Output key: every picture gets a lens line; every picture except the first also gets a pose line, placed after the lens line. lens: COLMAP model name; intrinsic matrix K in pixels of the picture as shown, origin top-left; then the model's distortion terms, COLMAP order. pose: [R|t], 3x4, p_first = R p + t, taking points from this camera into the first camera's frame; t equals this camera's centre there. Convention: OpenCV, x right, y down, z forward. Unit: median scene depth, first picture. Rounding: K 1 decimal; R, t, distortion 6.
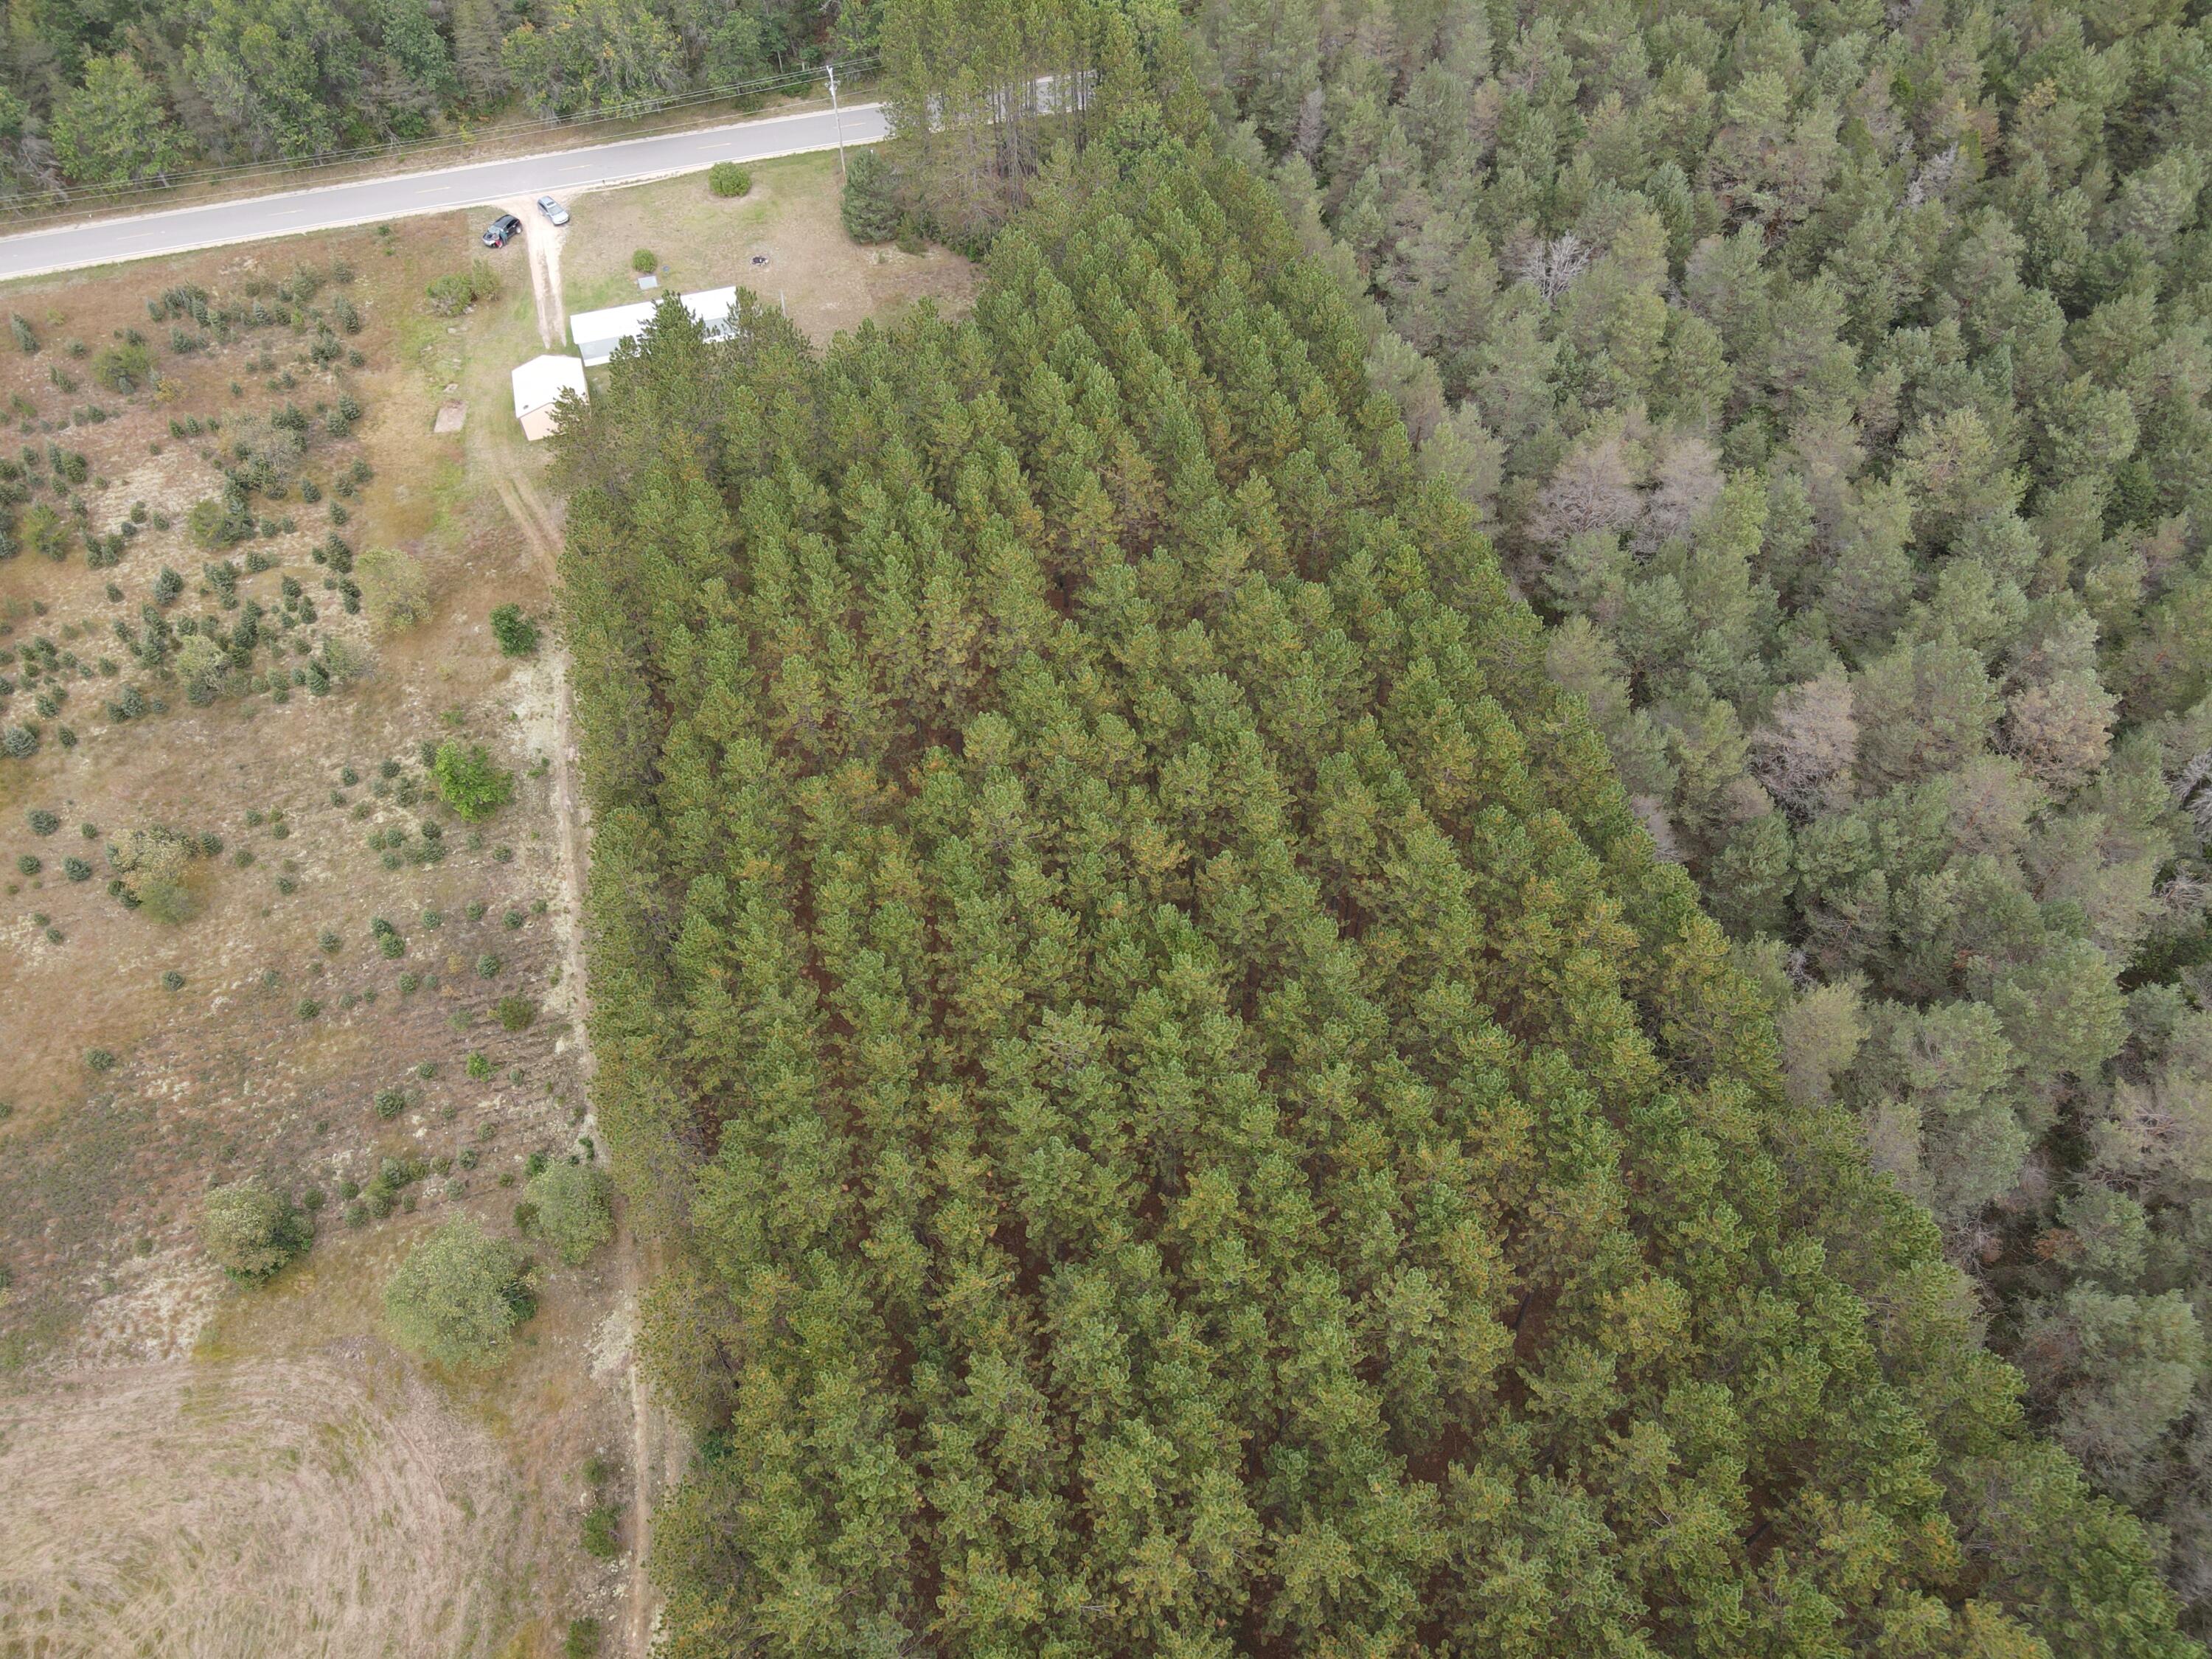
lens RADIAL K [[1638.5, 0, 1108.2], [0, 1638.5, 807.4], [0, 0, 1]] dist [0.002391, 0.019517]
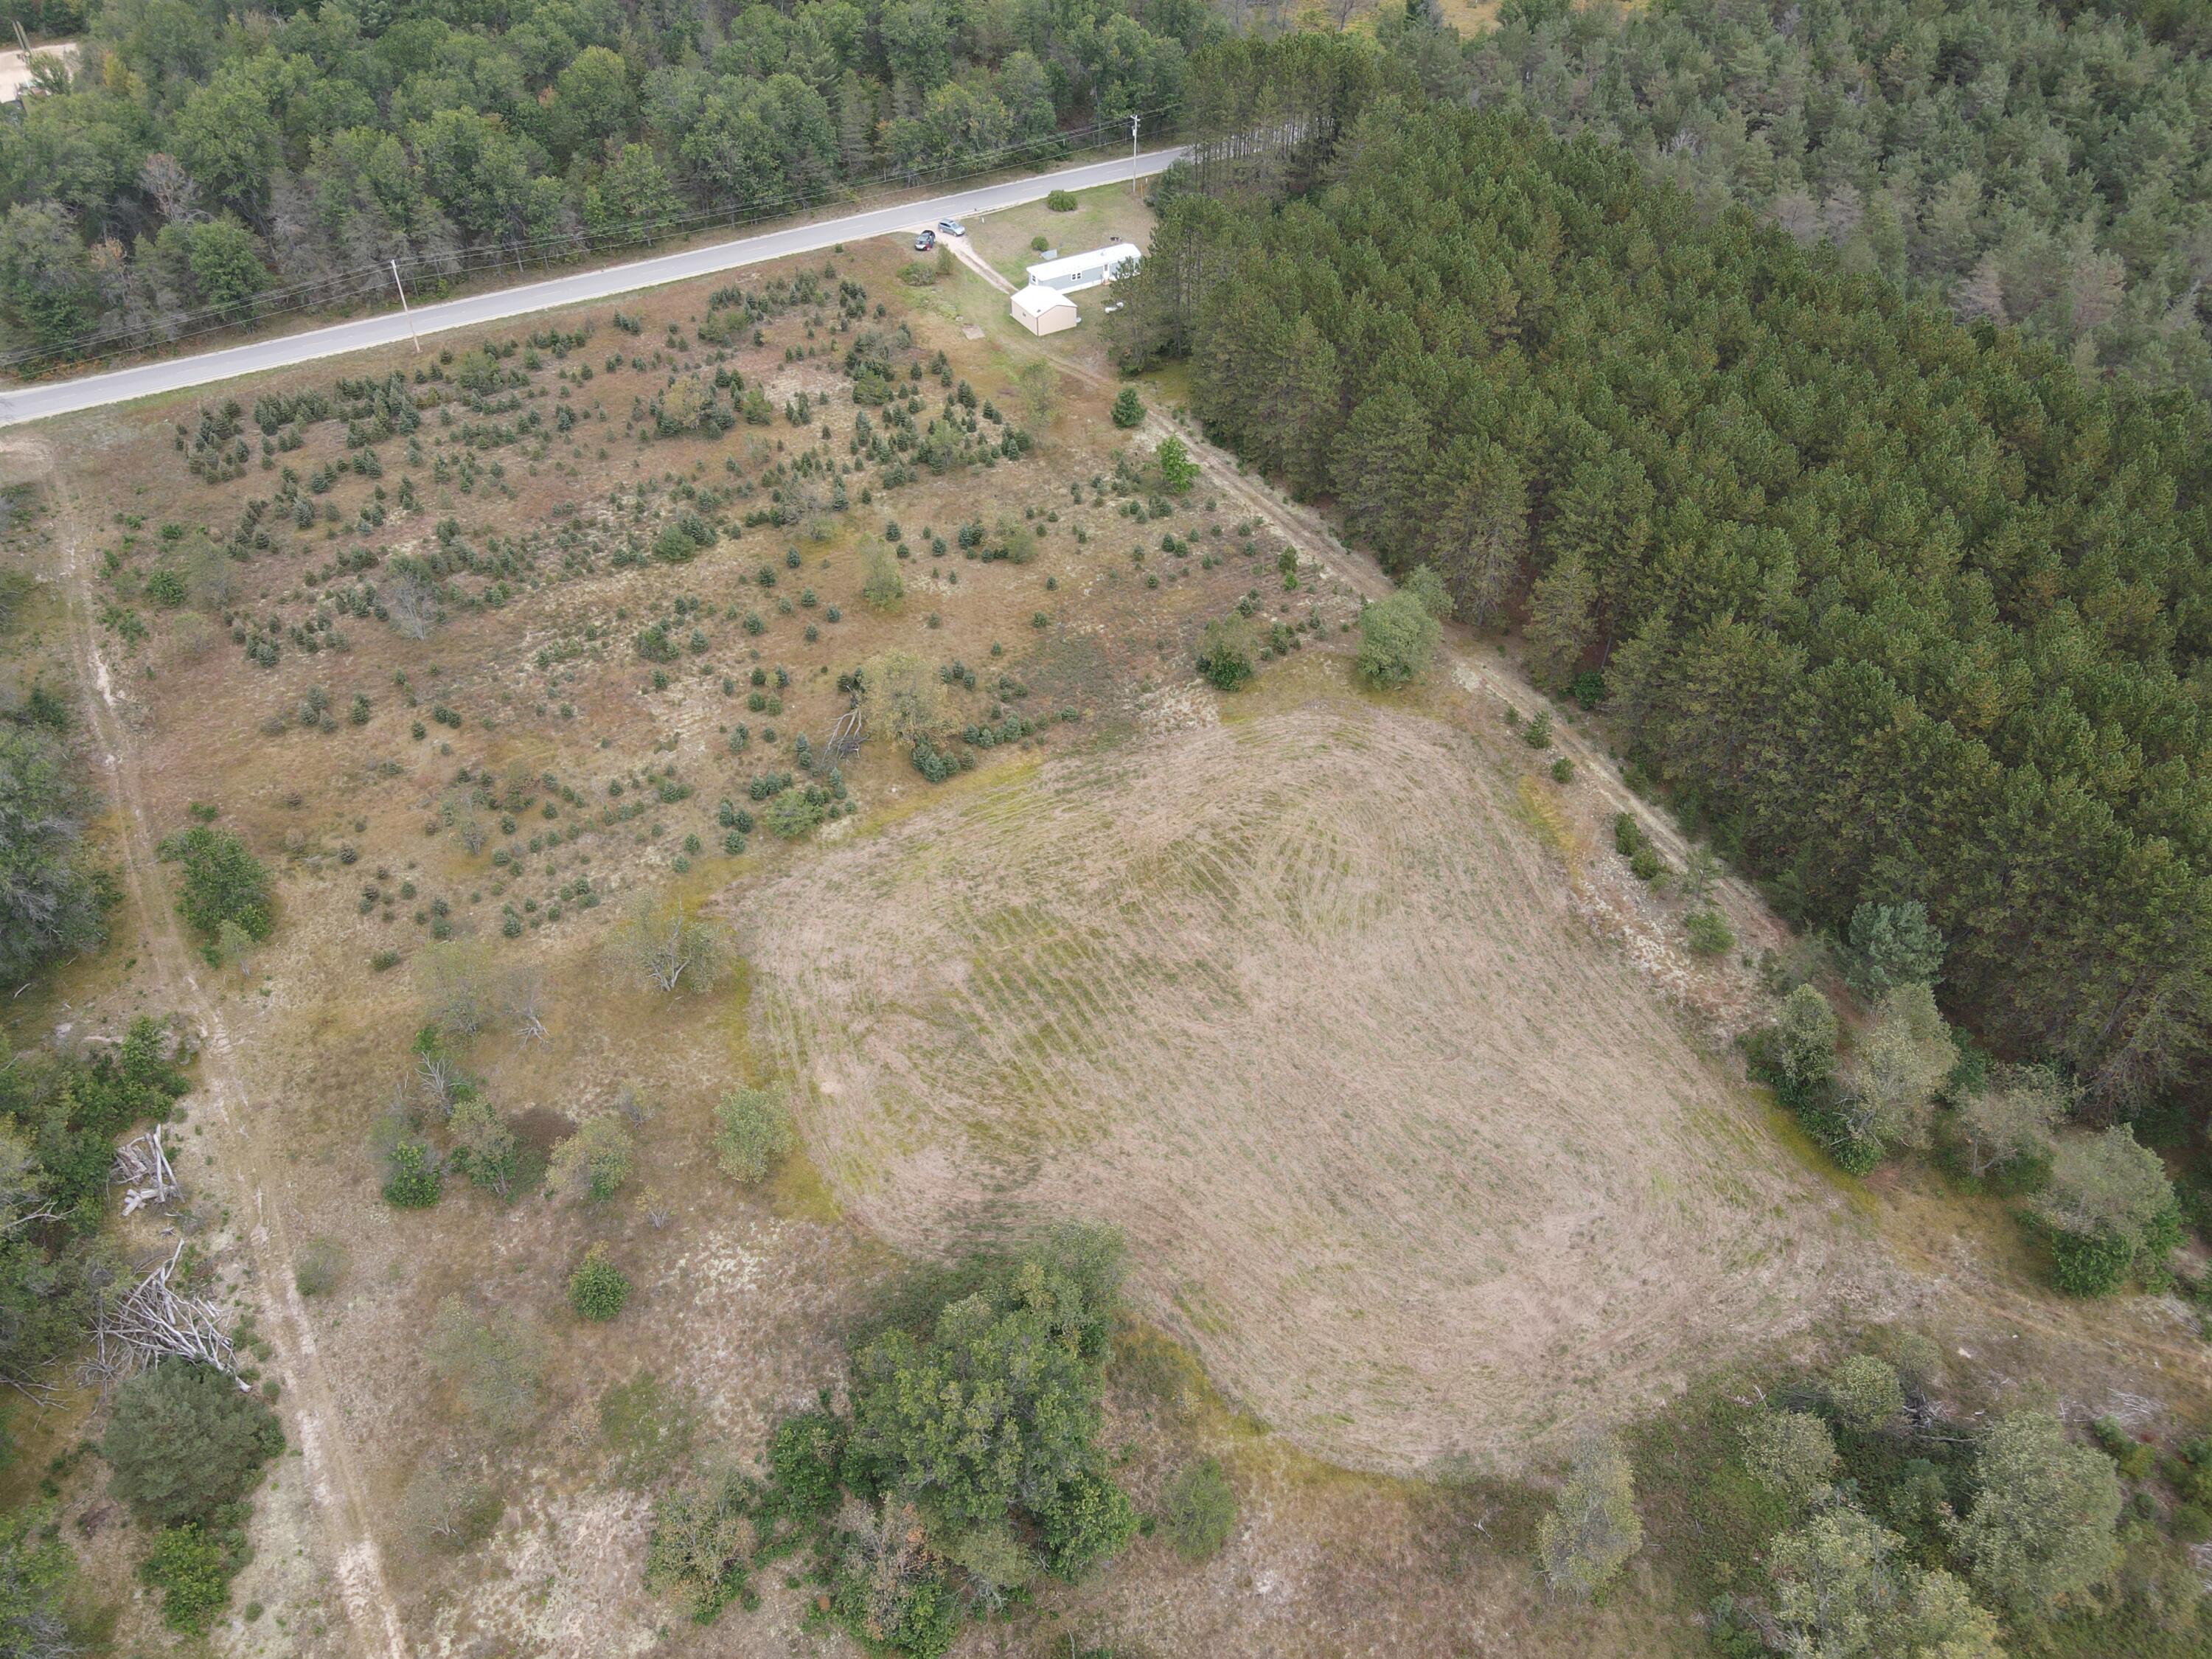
lens RADIAL K [[1638.5, 0, 1103.7], [0, 1638.5, 753.9], [0, 0, 1]] dist [0.002391, 0.019517]
pose [[0.969601, -0.146056, 0.196321, -0.795533], [0.183377, 0.964939, -0.187792, 0.516696], [-0.162010, 0.218084, 0.962389, -0.394391]]
